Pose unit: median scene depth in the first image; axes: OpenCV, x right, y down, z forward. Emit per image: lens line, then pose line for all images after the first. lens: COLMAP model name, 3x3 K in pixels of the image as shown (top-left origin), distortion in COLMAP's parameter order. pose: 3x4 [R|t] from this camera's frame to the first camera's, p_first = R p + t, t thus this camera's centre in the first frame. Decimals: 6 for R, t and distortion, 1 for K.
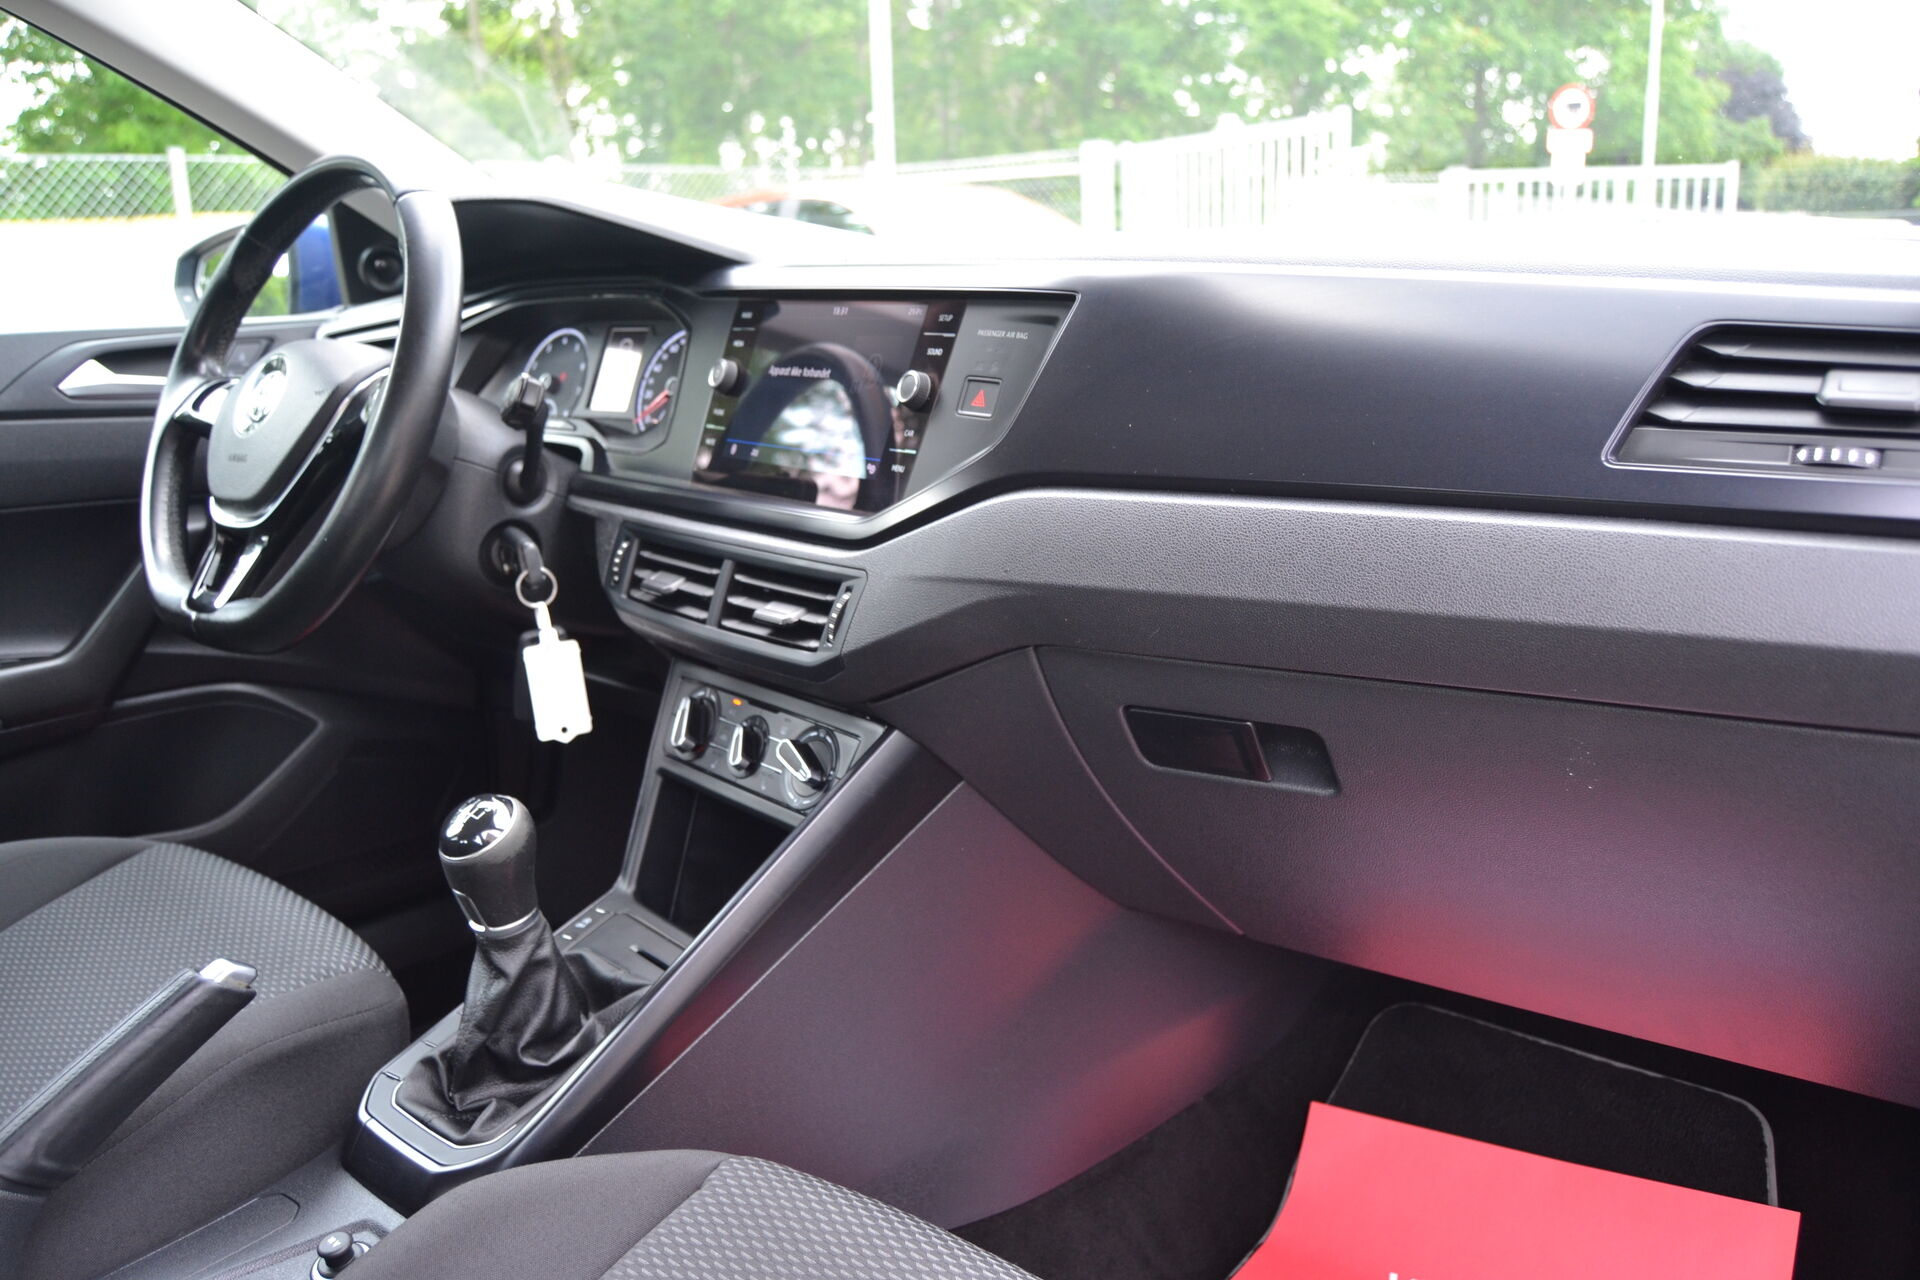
lens RADIAL K [[1517.1, 0, 960.0], [0, 1517.1, 640.0], [0, 0, 1]] dist [-0.159518, 0.120364]
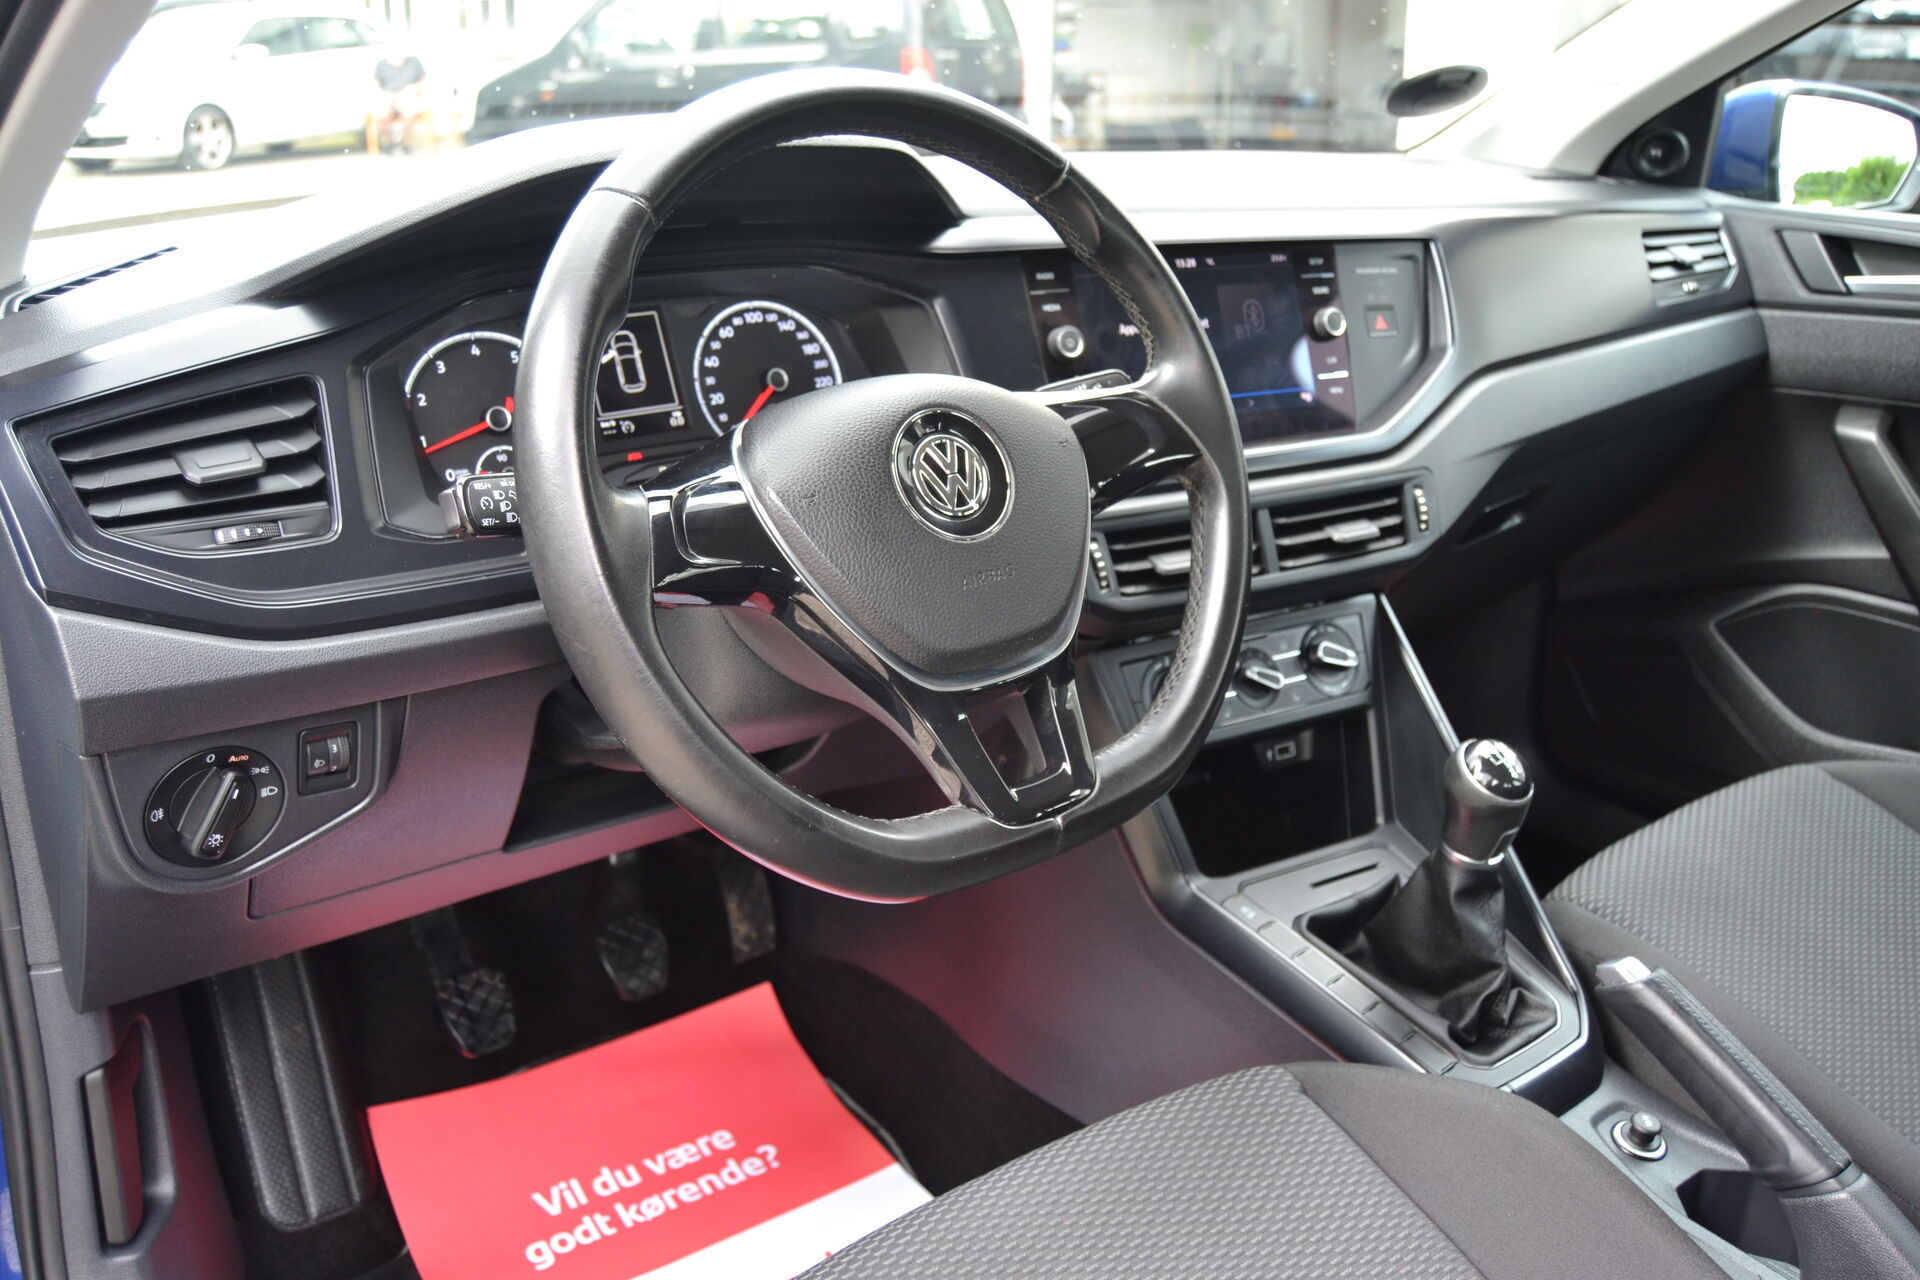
lens RADIAL K [[1631.1, 0, 946.6], [0, 1631.1, 663.6], [0, 0, 1]] dist [-0.049573, -0.010795]
pose [[0.205509, -0.323823, 0.923529, -1.131690], [0.220487, 0.934730, 0.278686, -0.280407], [-0.953494, 0.146354, 0.263494, 0.814373]]
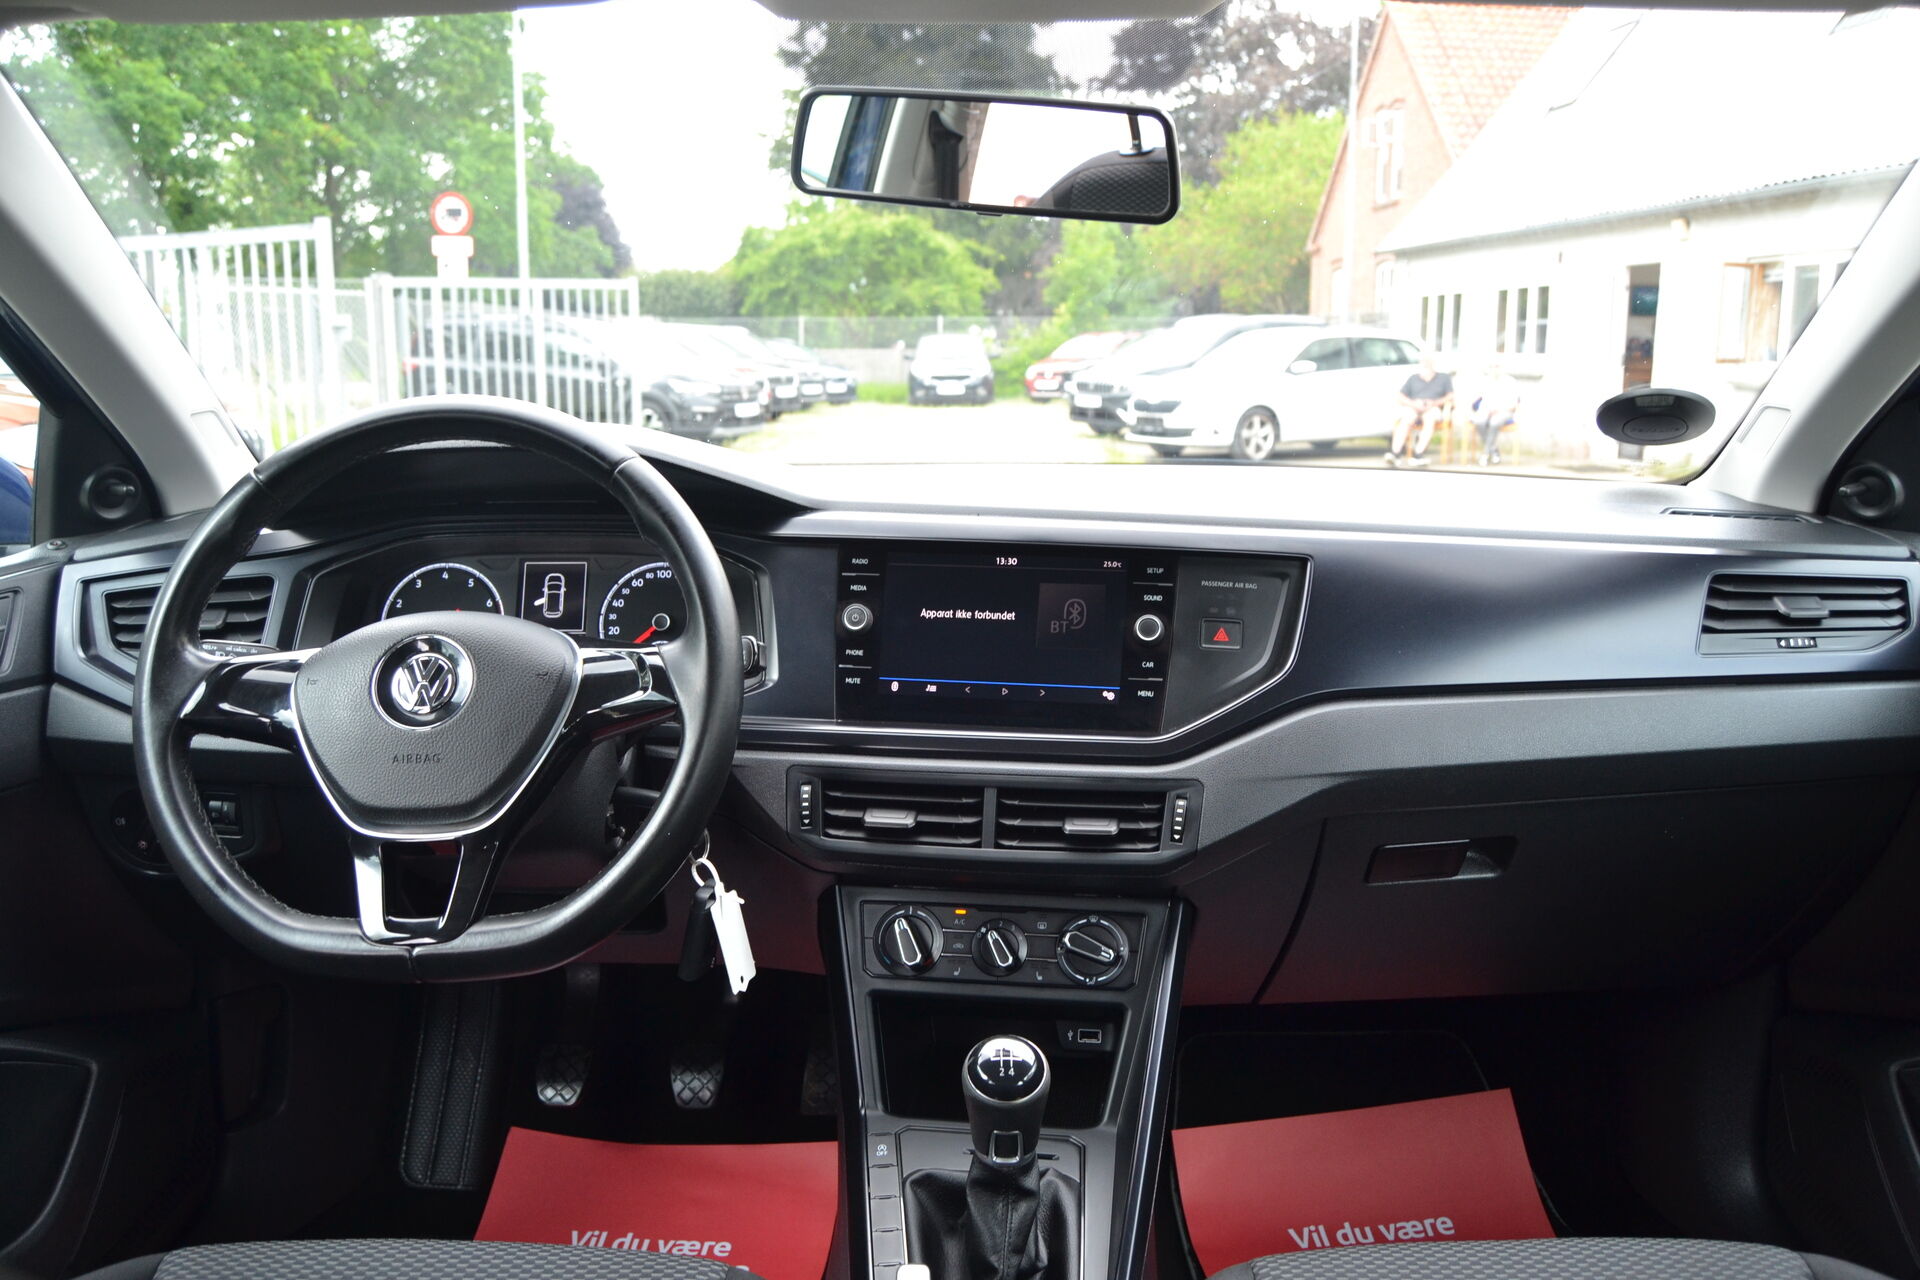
lens RADIAL K [[1489.5, 0, 960.0], [0, 1489.5, 640.0], [0, 0, 1]] dist [-0.090531, -0.000232]
pose [[0.749411, -0.094310, 0.655354, -0.787319], [0.133561, 0.990989, -0.010119, -0.136605], [-0.648494, 0.095113, 0.755254, 0.138395]]
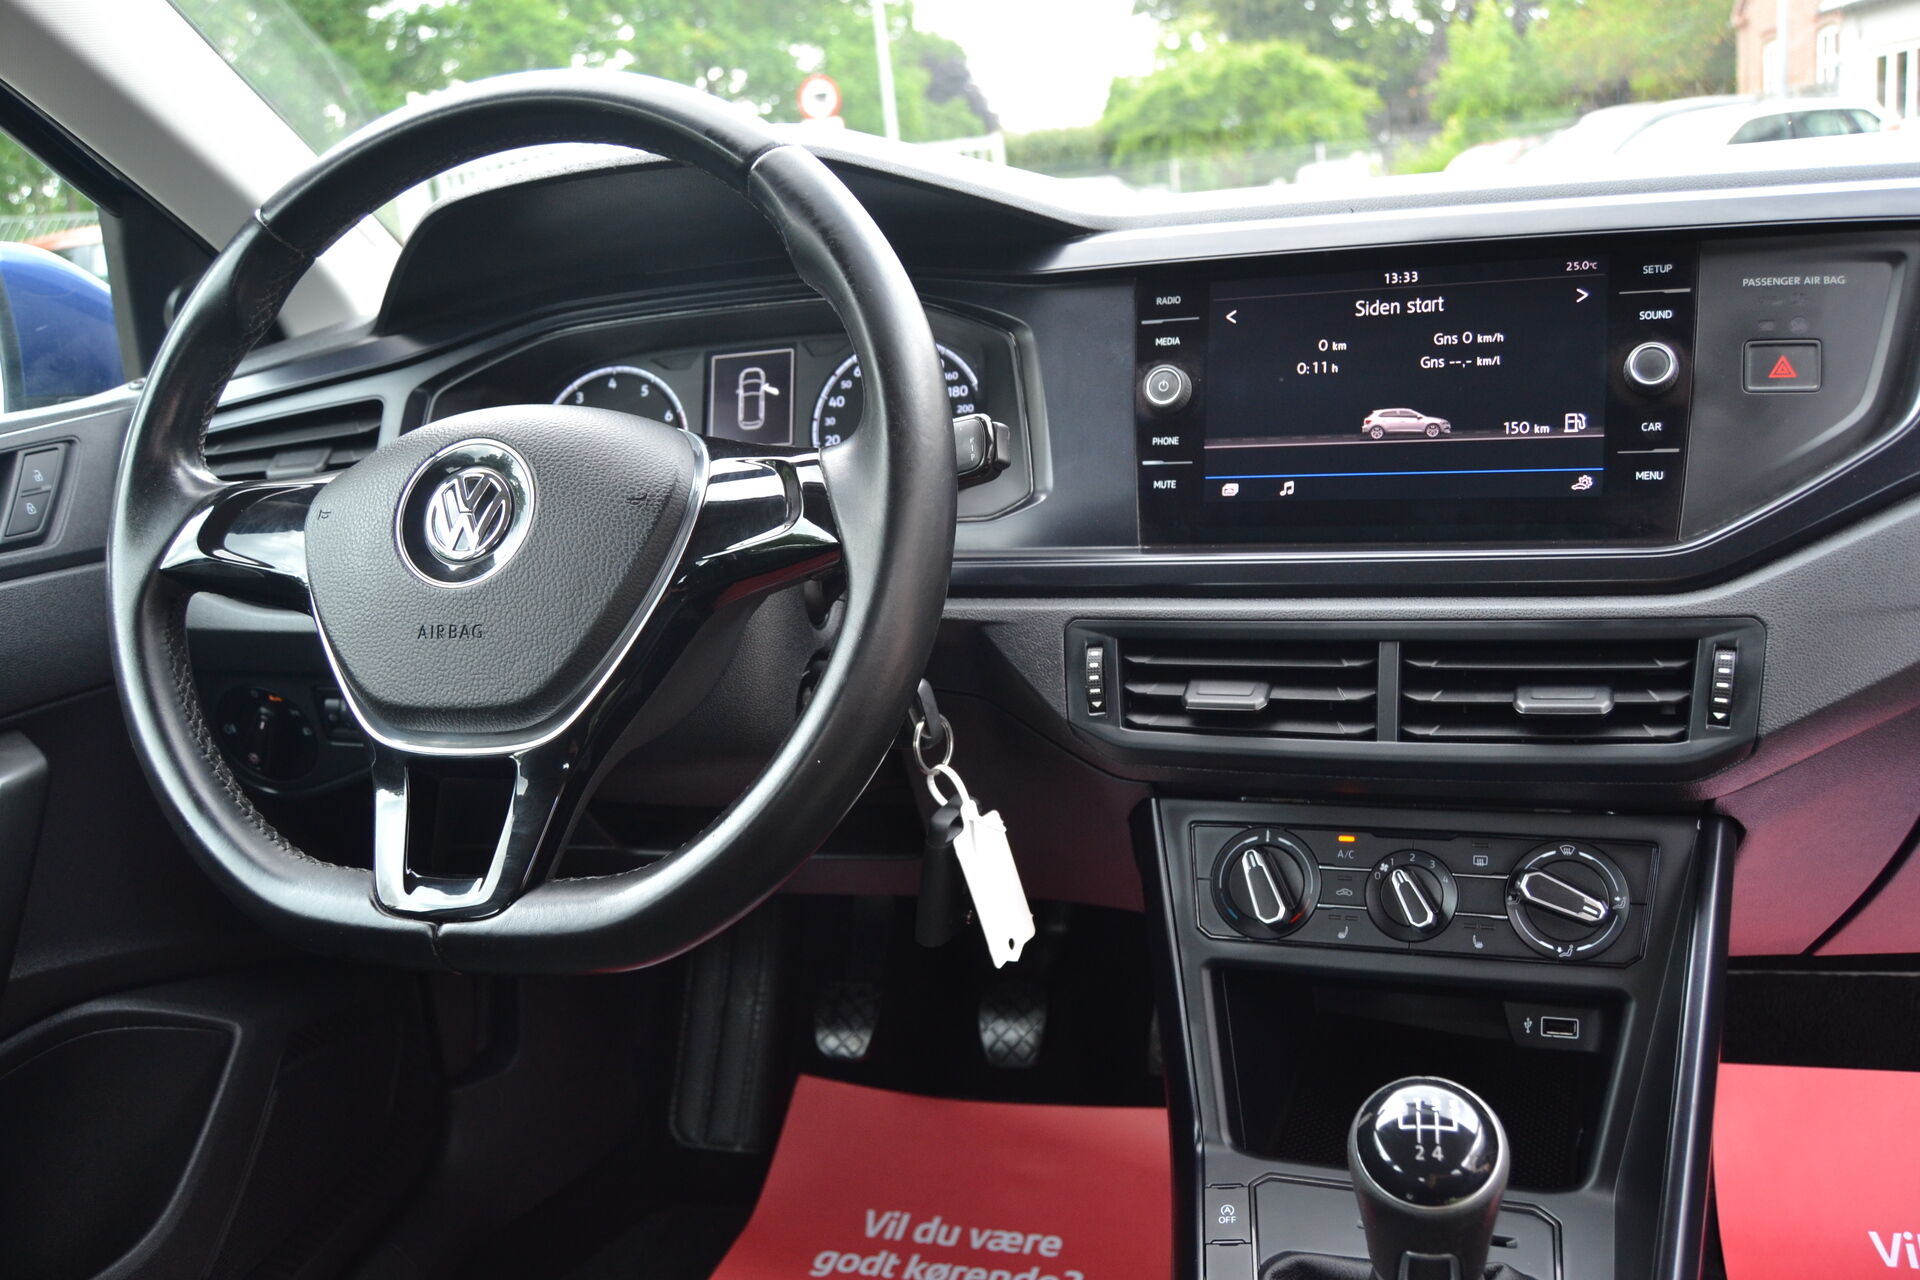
lens RADIAL K [[1489.5, 0, 960.0], [0, 1489.5, 640.0], [0, 0, 1]] dist [-0.090531, -0.000232]
pose [[0.886480, -0.184640, 0.424337, -0.542835], [0.185376, 0.981855, 0.039962, -0.103745], [-0.424016, 0.043236, 0.904622, 0.411559]]
